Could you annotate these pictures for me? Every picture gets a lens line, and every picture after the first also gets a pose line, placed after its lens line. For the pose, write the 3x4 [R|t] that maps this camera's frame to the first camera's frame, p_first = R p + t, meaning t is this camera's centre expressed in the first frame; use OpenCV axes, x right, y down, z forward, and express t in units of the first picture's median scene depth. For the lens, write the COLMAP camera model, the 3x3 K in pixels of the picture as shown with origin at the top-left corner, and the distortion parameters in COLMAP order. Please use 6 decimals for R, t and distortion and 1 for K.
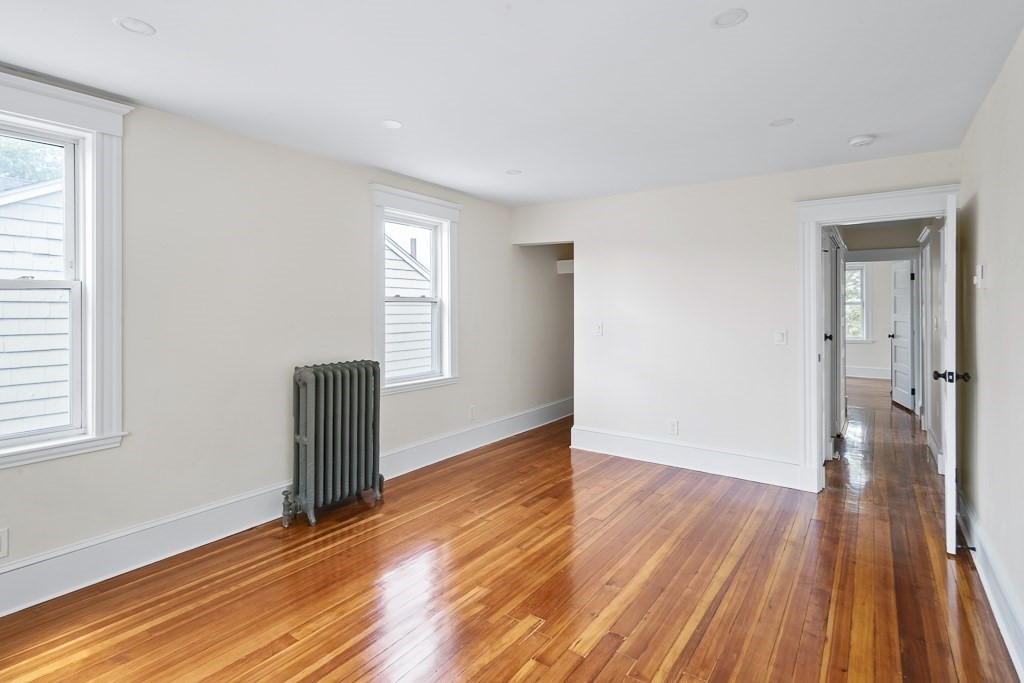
lens RADIAL K [[514.1, 0, 514.9], [0, 514.1, 305.8], [0, 0, 1]] dist [-0.003170, 0.055343]
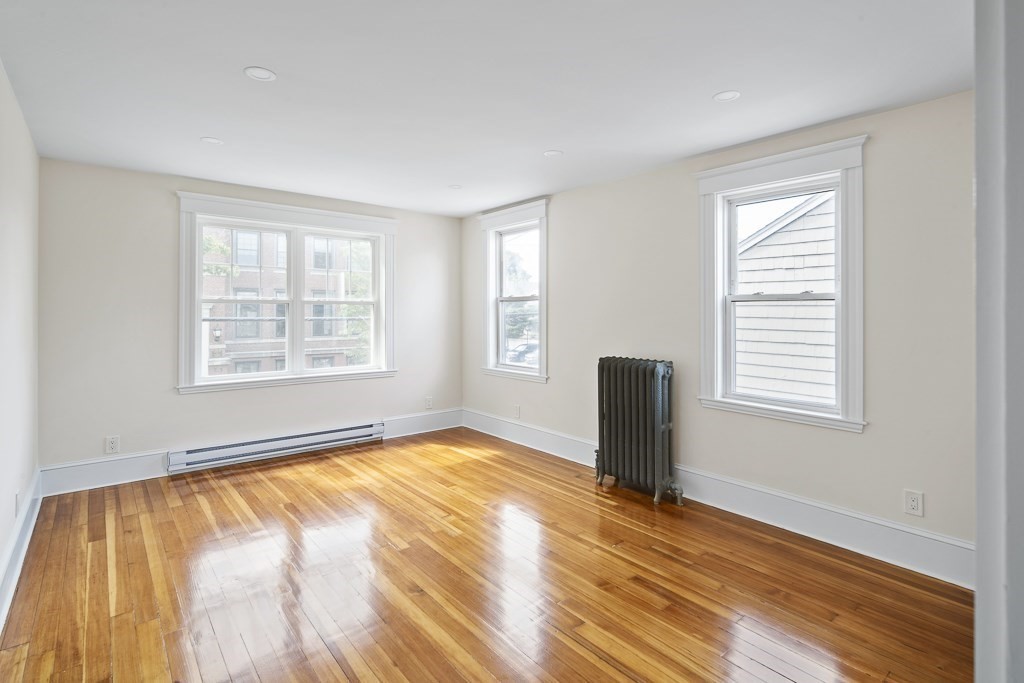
lens RADIAL K [[514.1, 0, 514.9], [0, 514.1, 305.8], [0, 0, 1]] dist [-0.003170, 0.055343]
pose [[-0.264977, -0.005579, -0.964239, 0.754839], [0.001204, 0.999981, -0.006116, 0.004906], [0.964254, -0.002781, -0.264965, 1.002577]]
